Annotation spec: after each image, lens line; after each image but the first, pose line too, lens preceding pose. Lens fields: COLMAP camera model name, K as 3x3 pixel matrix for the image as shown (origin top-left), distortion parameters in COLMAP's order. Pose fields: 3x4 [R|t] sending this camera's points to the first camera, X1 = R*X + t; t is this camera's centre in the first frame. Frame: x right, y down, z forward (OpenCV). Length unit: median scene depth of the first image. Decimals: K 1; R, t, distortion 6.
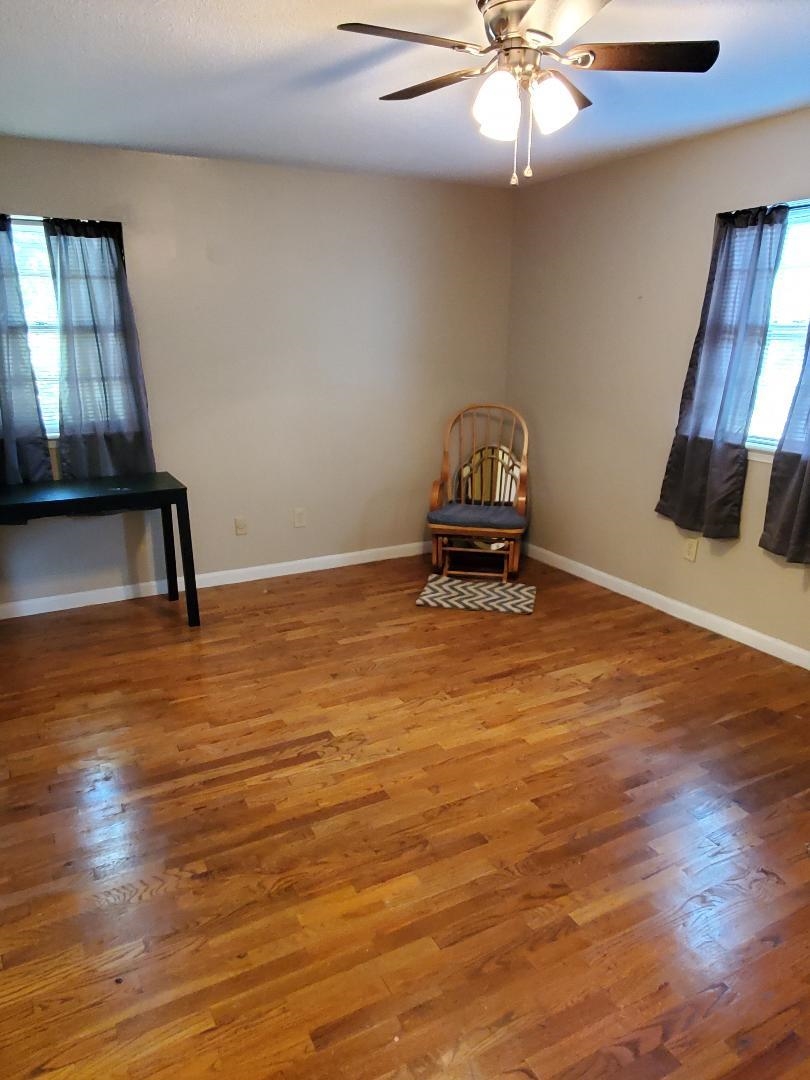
lens RADIAL K [[749.5, 0, 405.0], [0, 749.5, 540.0], [0, 0, 1]] dist [-0.003228, -0.003996]
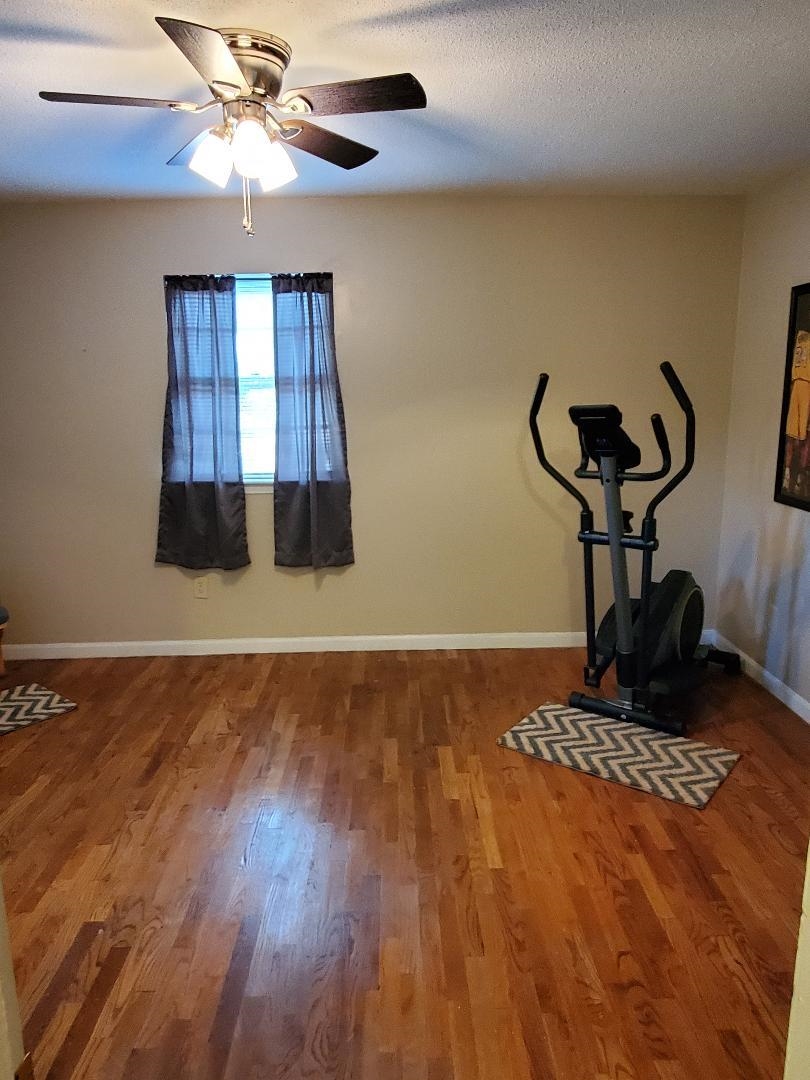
lens RADIAL K [[748.8, 0, 405.0], [0, 748.8, 540.0], [0, 0, 1]] dist [0.003102, 0.001791]
pose [[0.450676, -0.189825, 0.872272, -0.436383], [0.254899, 0.963813, 0.078048, -0.067281], [-0.855522, 0.187166, 0.482753, 0.259392]]
